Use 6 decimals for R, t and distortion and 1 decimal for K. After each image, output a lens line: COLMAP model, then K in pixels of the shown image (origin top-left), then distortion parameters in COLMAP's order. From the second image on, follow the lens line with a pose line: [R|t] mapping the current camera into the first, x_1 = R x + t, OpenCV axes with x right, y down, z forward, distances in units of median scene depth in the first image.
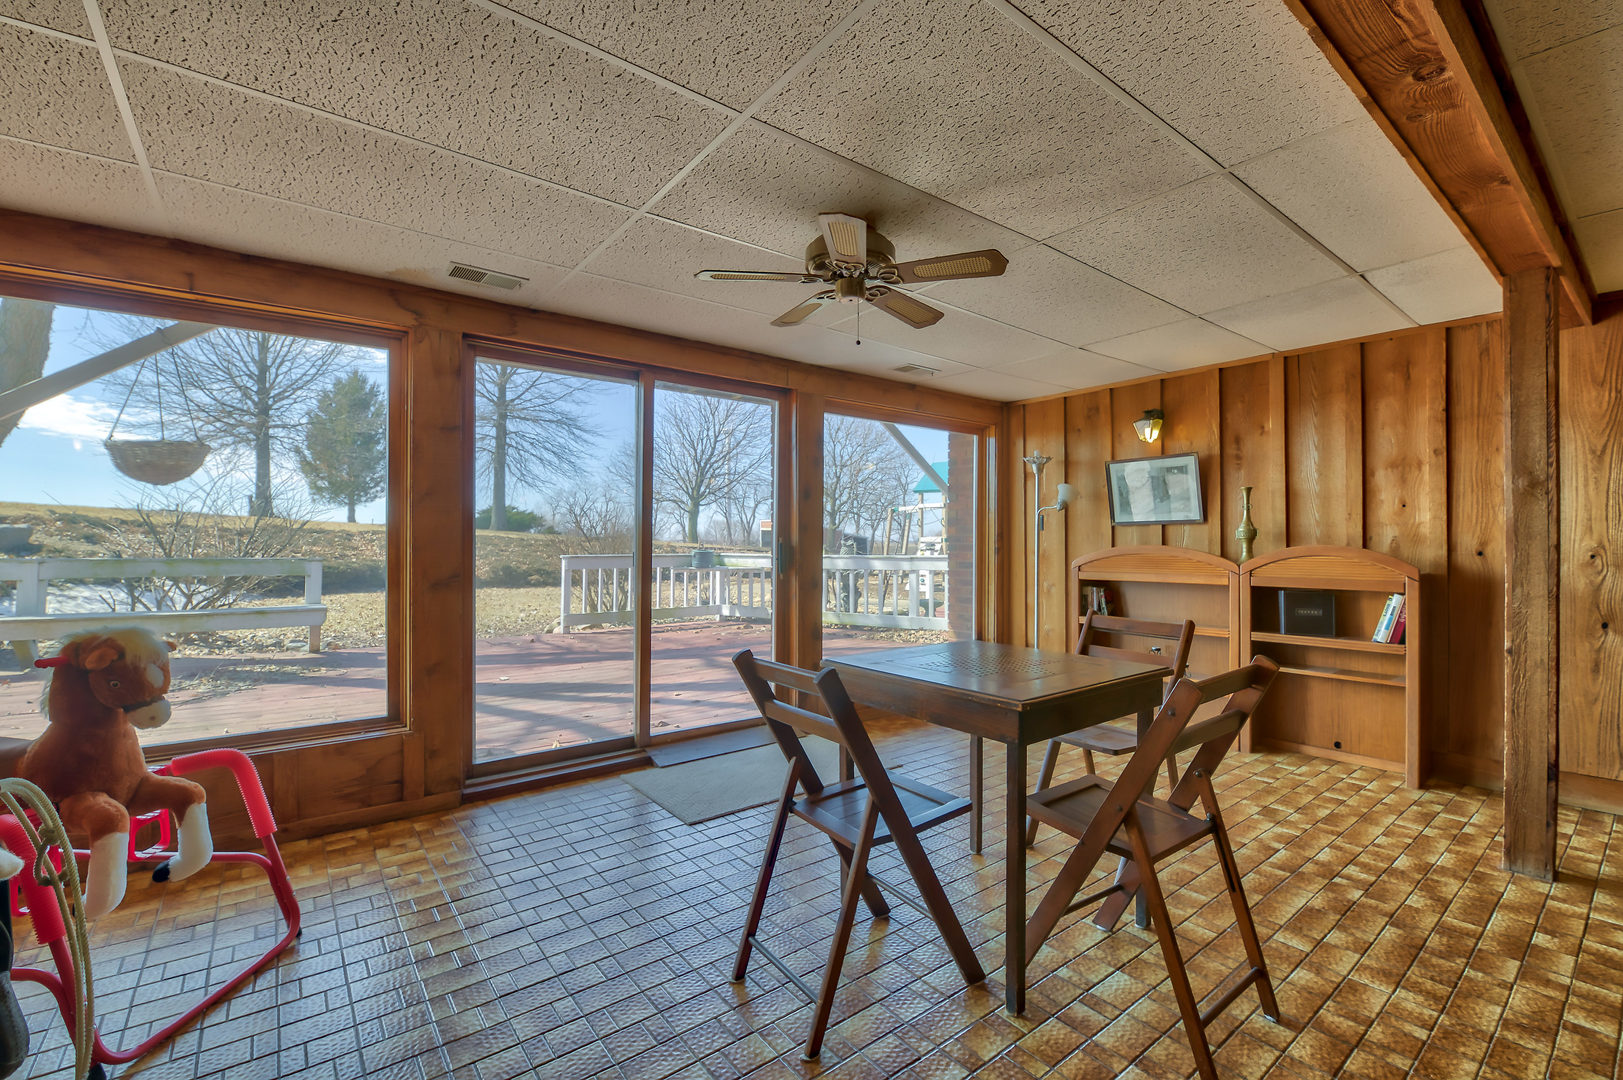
lens RADIAL K [[699.0, 0, 811.5], [0, 699.0, 540.0], [0, 0, 1]] dist [-0.001928, -0.009588]
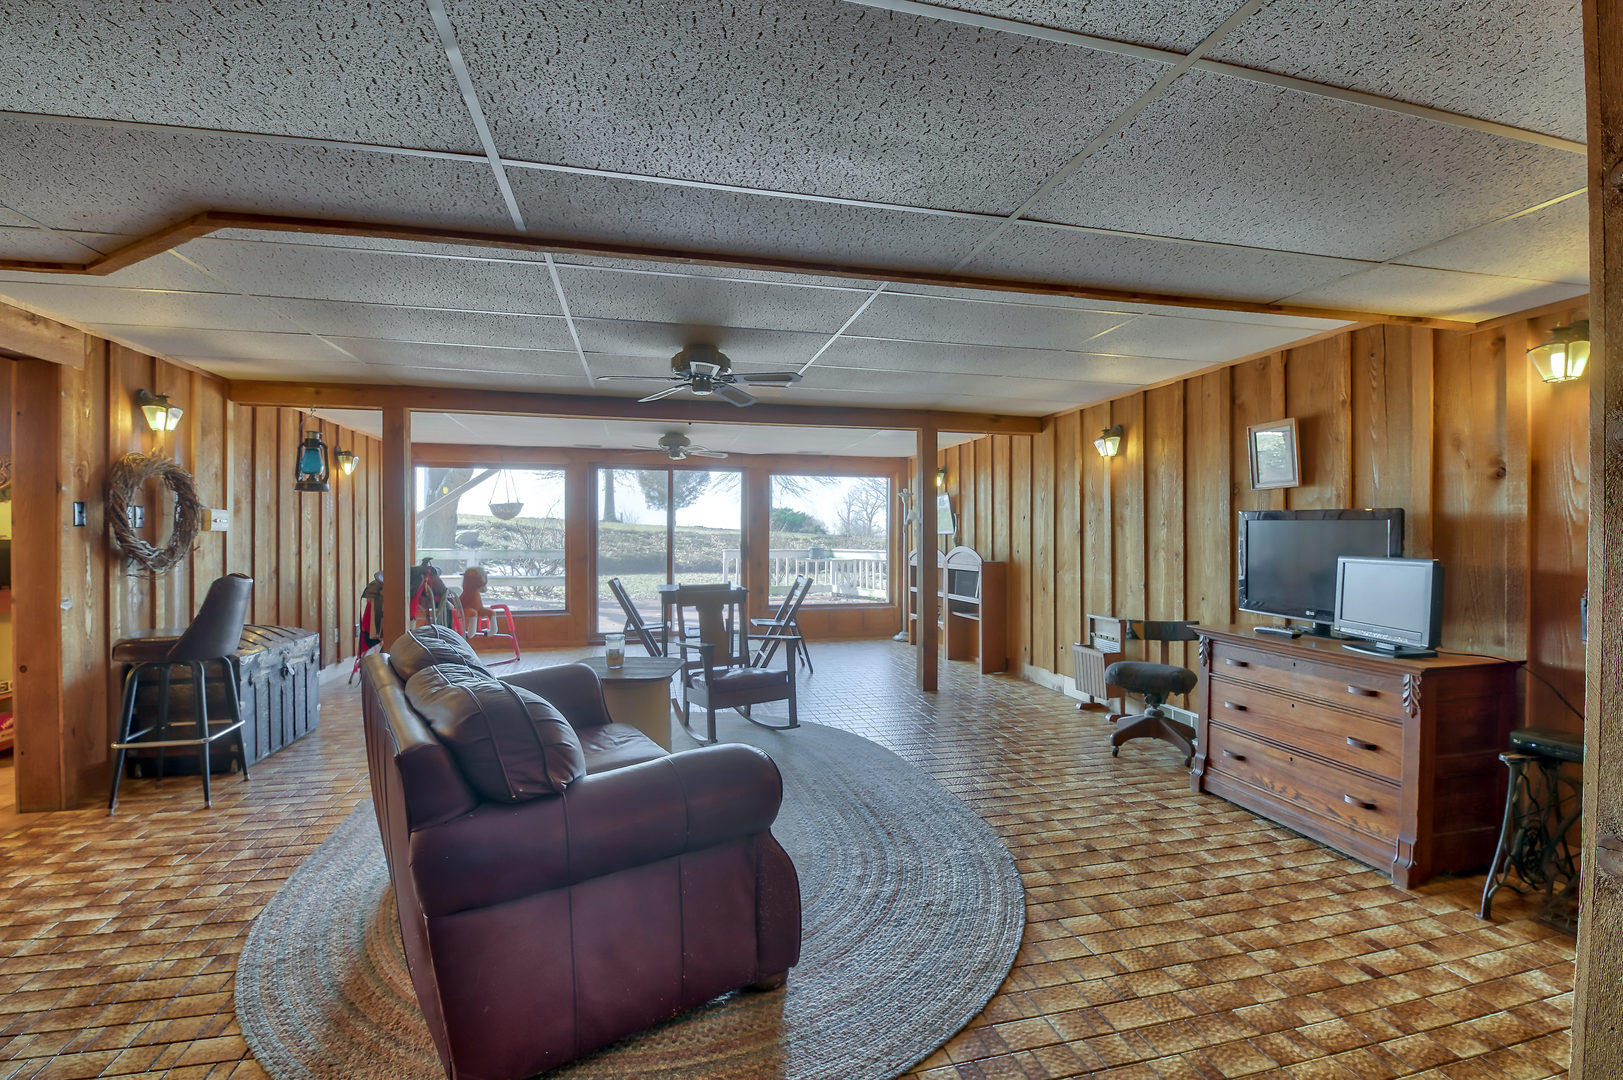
lens RADIAL K [[699.0, 0, 811.5], [0, 699.0, 540.0], [0, 0, 1]] dist [-0.001928, -0.009588]
pose [[0.914046, 0.002365, -0.405603, 0.417707], [0.000274, 0.999979, 0.006448, -0.009097], [0.405610, -0.006005, 0.914027, -0.329865]]
